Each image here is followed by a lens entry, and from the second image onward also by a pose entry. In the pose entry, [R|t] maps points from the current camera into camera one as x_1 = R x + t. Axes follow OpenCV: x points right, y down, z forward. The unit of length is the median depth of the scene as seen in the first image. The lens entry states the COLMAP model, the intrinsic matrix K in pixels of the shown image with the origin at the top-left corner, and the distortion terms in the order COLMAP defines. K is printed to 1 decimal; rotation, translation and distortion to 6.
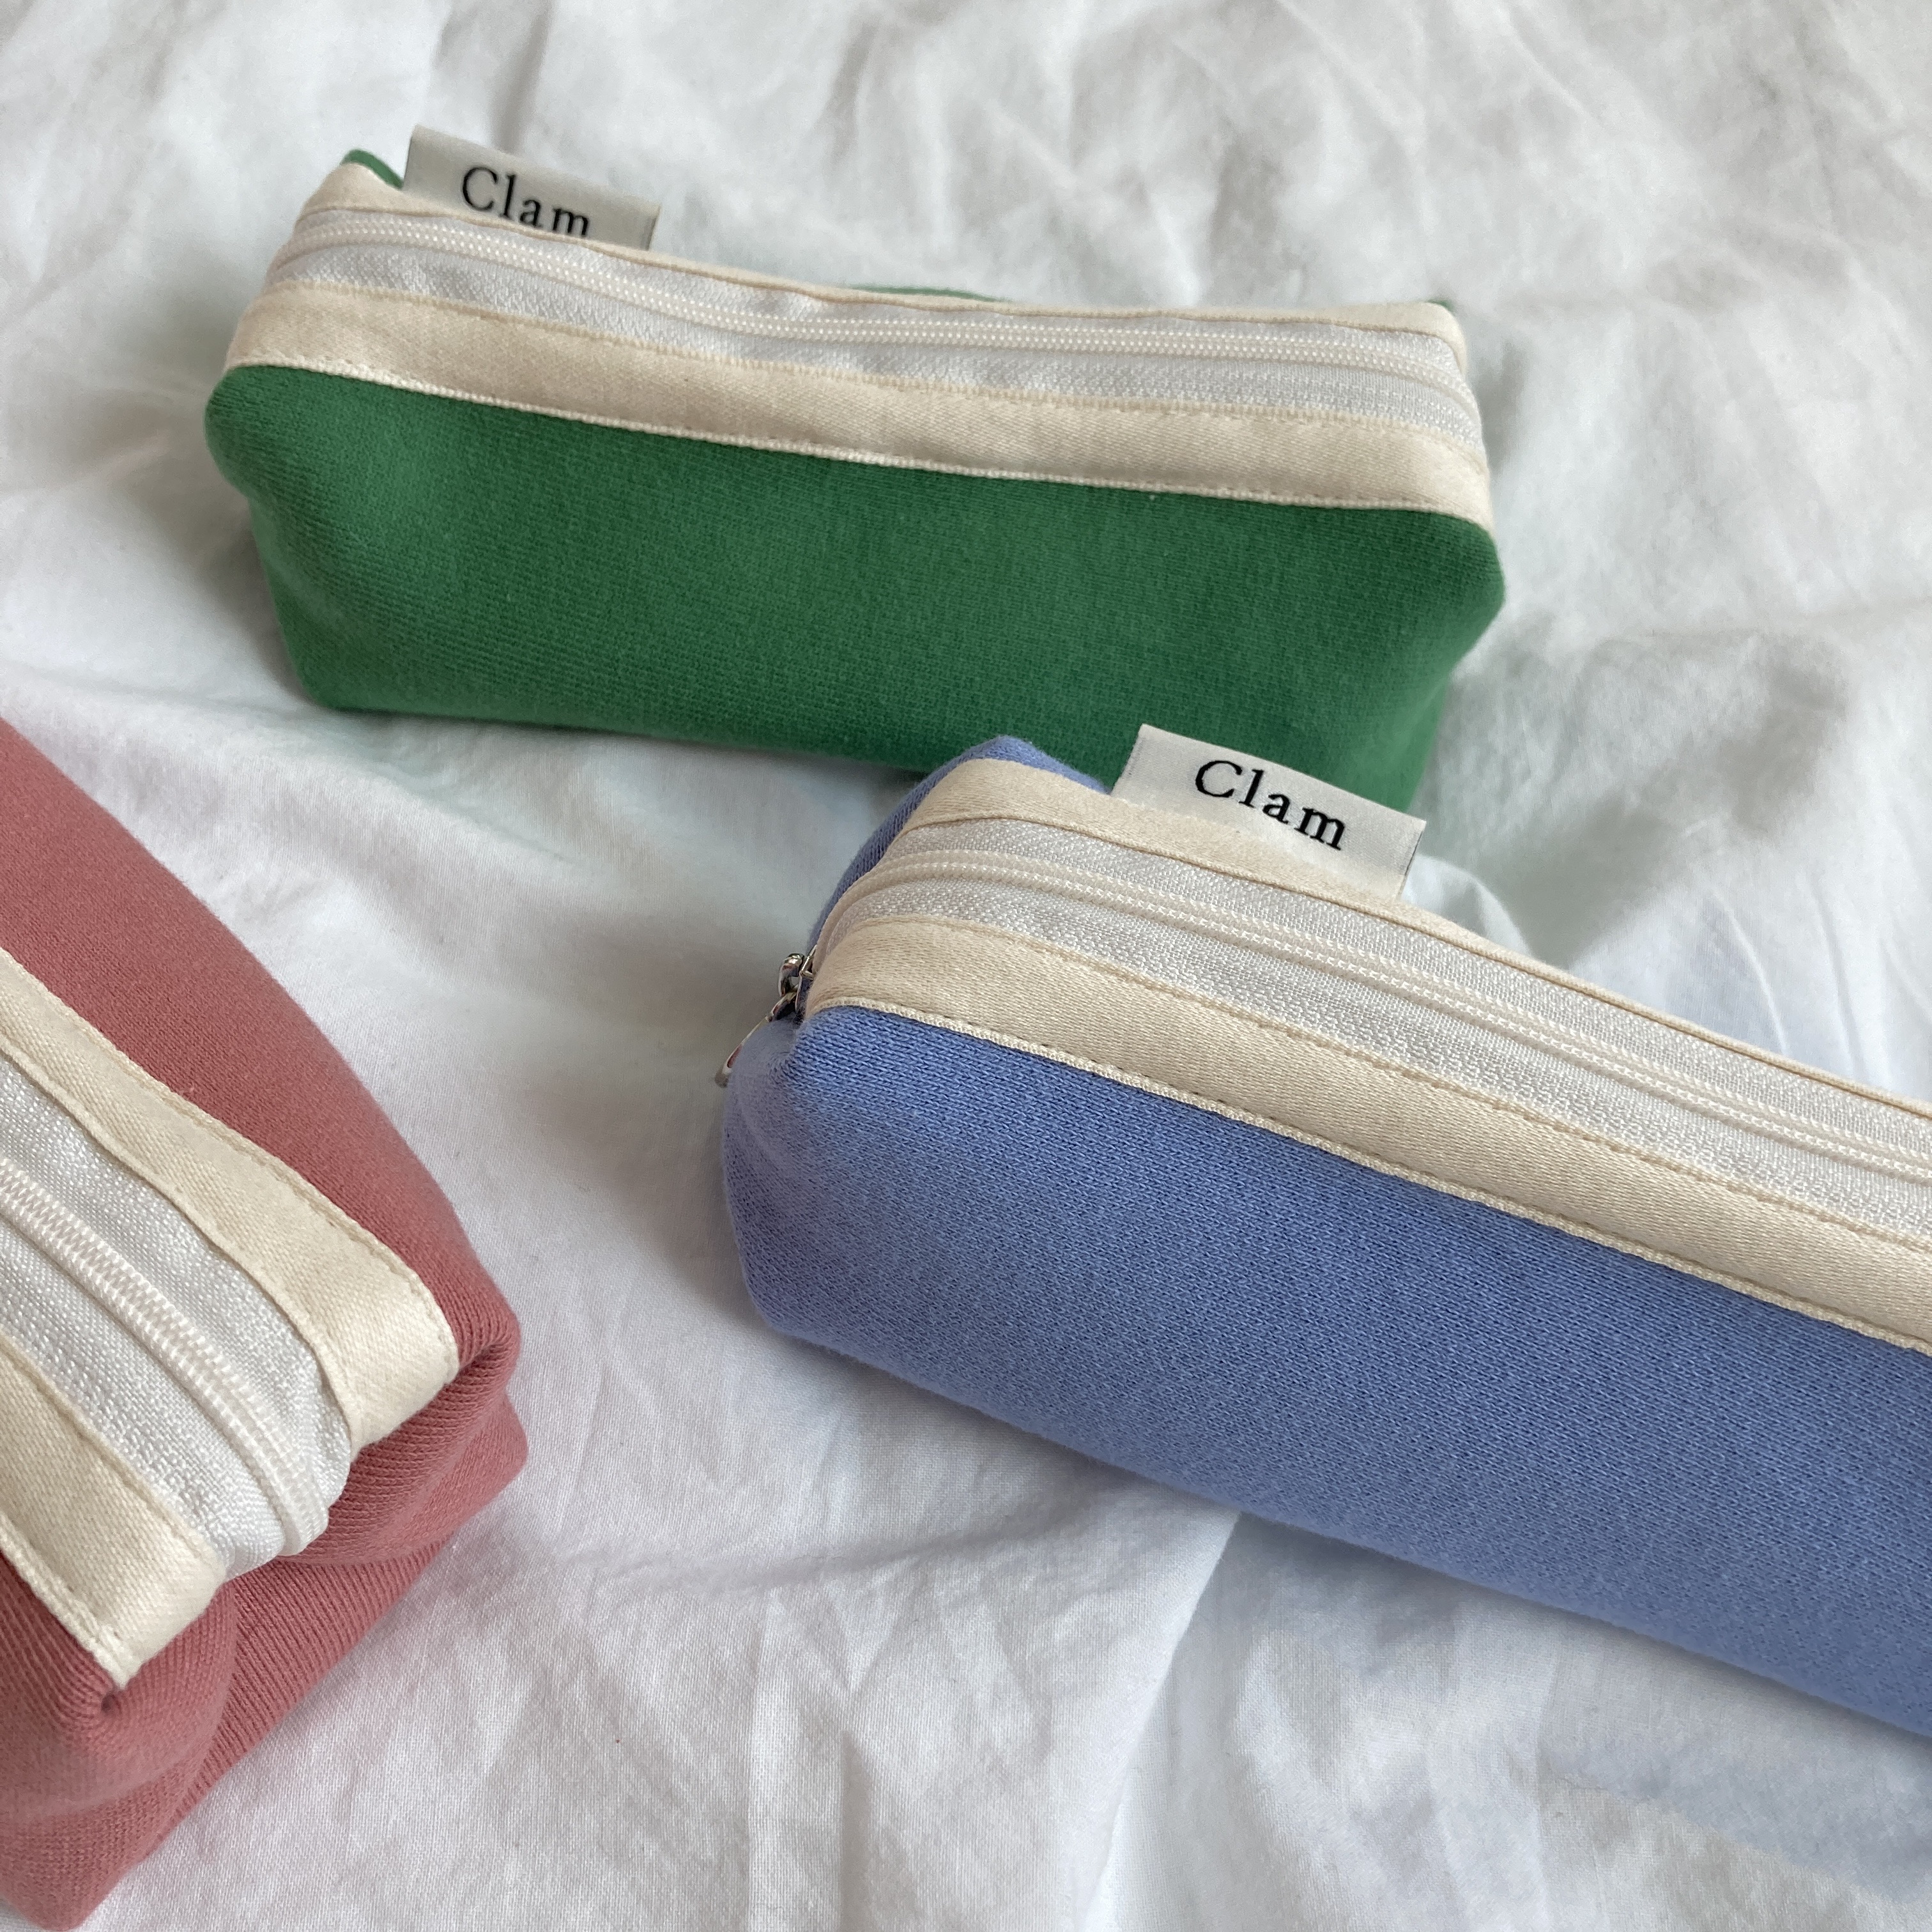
lens RADIAL K [[2489.7, 0, 957.4], [0, 2489.7, 950.2], [0, 0, 1]] dist [0.003677, 0.000000]
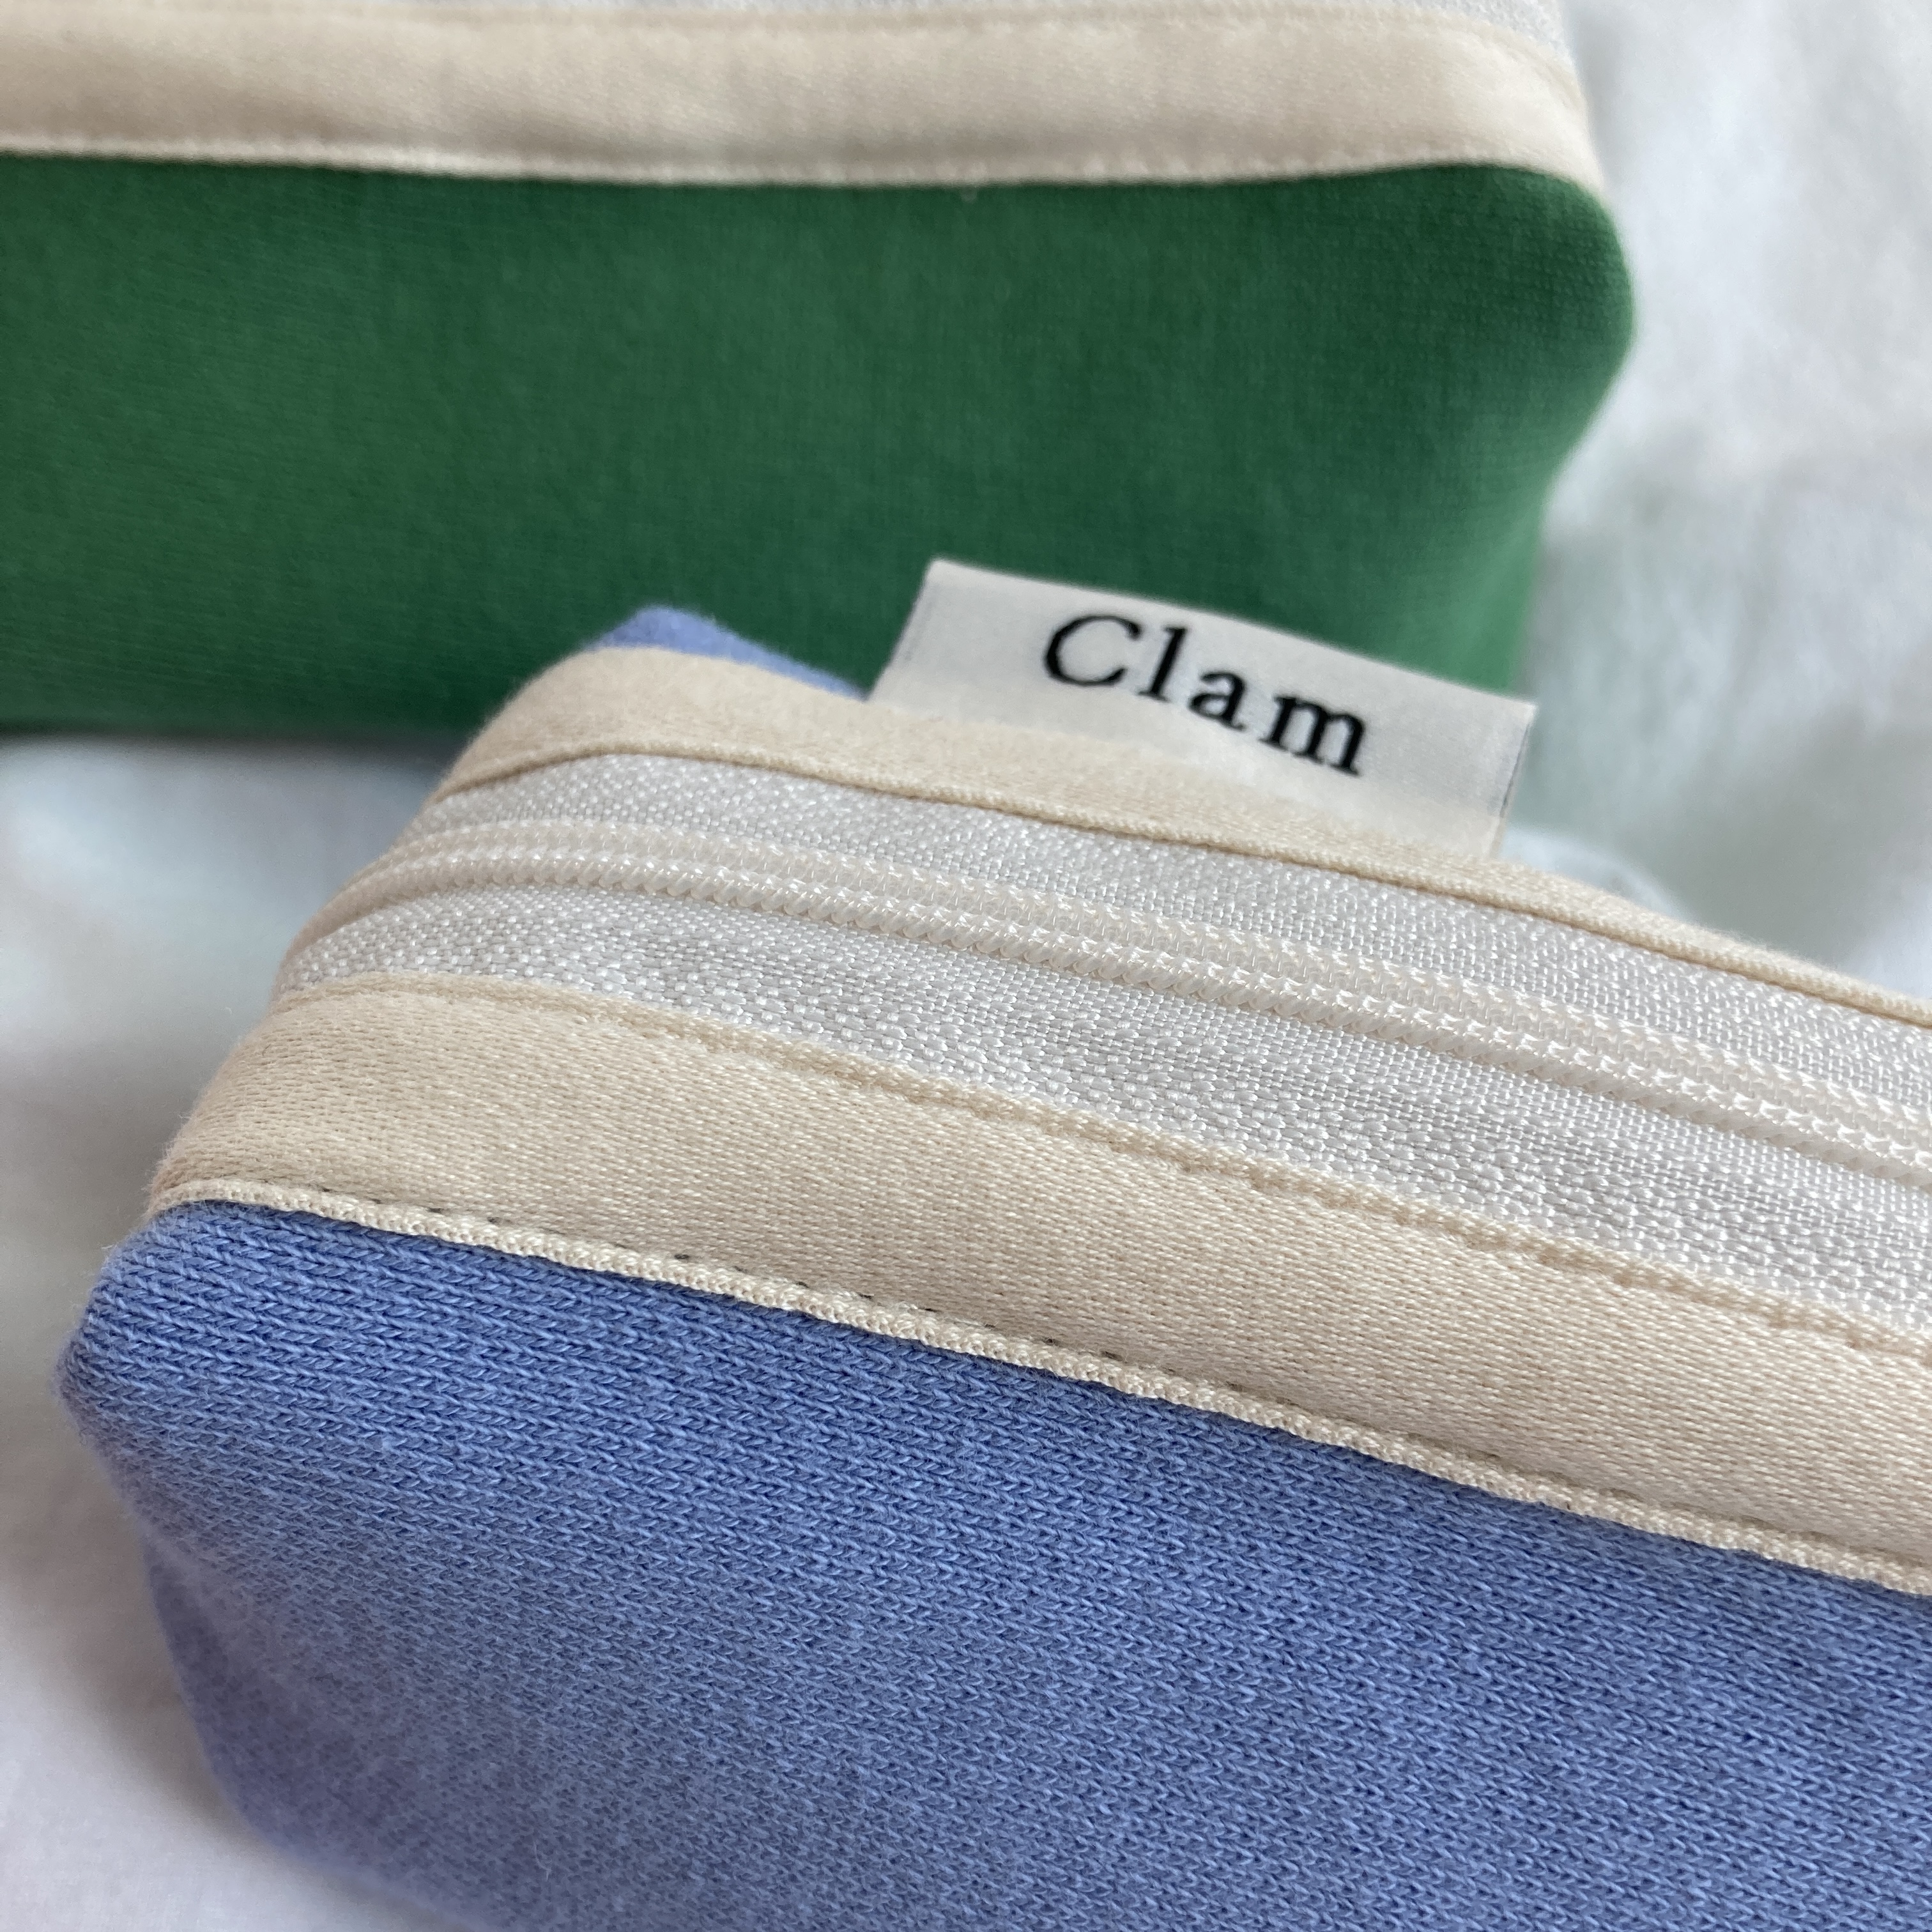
lens RADIAL K [[2489.7, 0, 1030.6], [0, 2489.7, 1093.1], [0, 0, 1]] dist [0.003677, 0.000000]
pose [[0.996562, -0.082770, -0.003723, 0.092529], [0.082773, 0.996568, 0.000577, 0.014646], [0.003662, -0.000883, 0.999993, 0.551517]]
